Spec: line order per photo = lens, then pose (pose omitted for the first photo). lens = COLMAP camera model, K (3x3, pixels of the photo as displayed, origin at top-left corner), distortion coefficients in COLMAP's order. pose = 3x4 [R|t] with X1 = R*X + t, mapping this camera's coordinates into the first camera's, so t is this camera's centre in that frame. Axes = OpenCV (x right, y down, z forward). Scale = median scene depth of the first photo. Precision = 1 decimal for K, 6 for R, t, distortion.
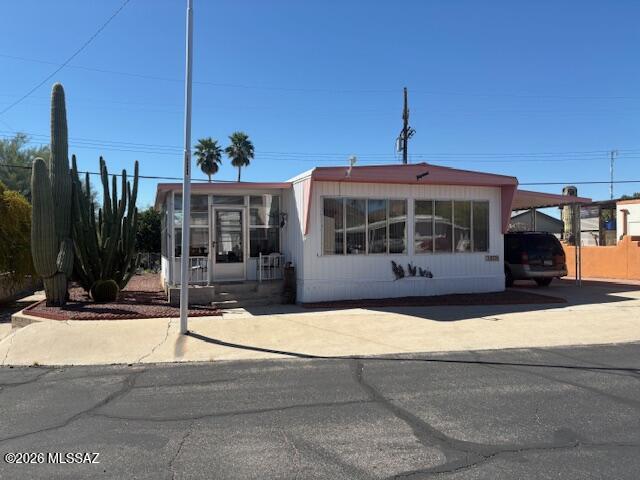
lens RADIAL K [[490.7, 0, 320.5], [0, 490.7, 239.0], [0, 0, 1]] dist [0.039447, -0.041647]
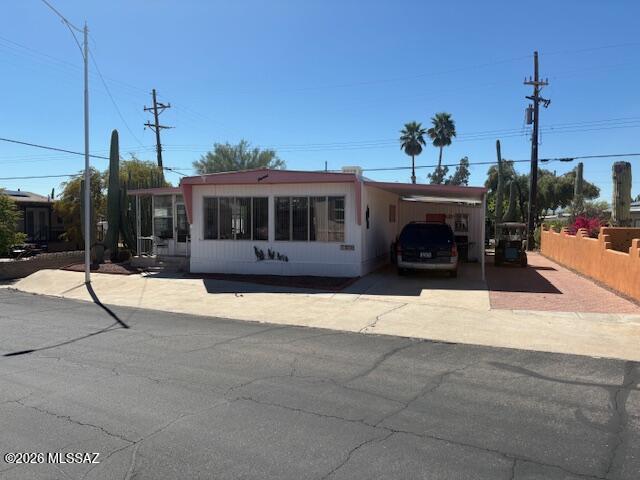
lens RADIAL K [[490.7, 0, 322.9], [0, 490.7, 244.7], [0, 0, 1]] dist [0.039447, -0.041647]
pose [[0.804129, 0.041668, -0.592993, 1.018511], [-0.003351, 0.997842, 0.065571, -0.041762], [0.594446, -0.050740, 0.802533, 0.091354]]
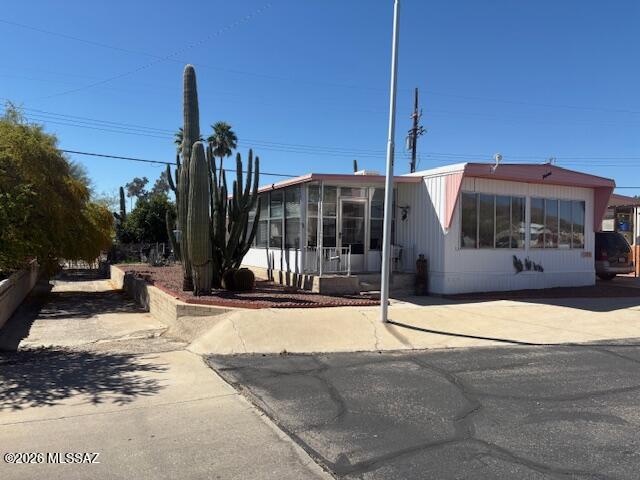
lens RADIAL K [[490.7, 0, 317.9], [0, 490.7, 235.8], [0, 0, 1]] dist [0.039447, -0.041647]
pose [[0.991042, 0.023582, 0.131455, -0.402011], [-0.024105, 0.999707, 0.002383, 0.010371], [-0.131360, -0.005530, 0.991319, 0.008362]]
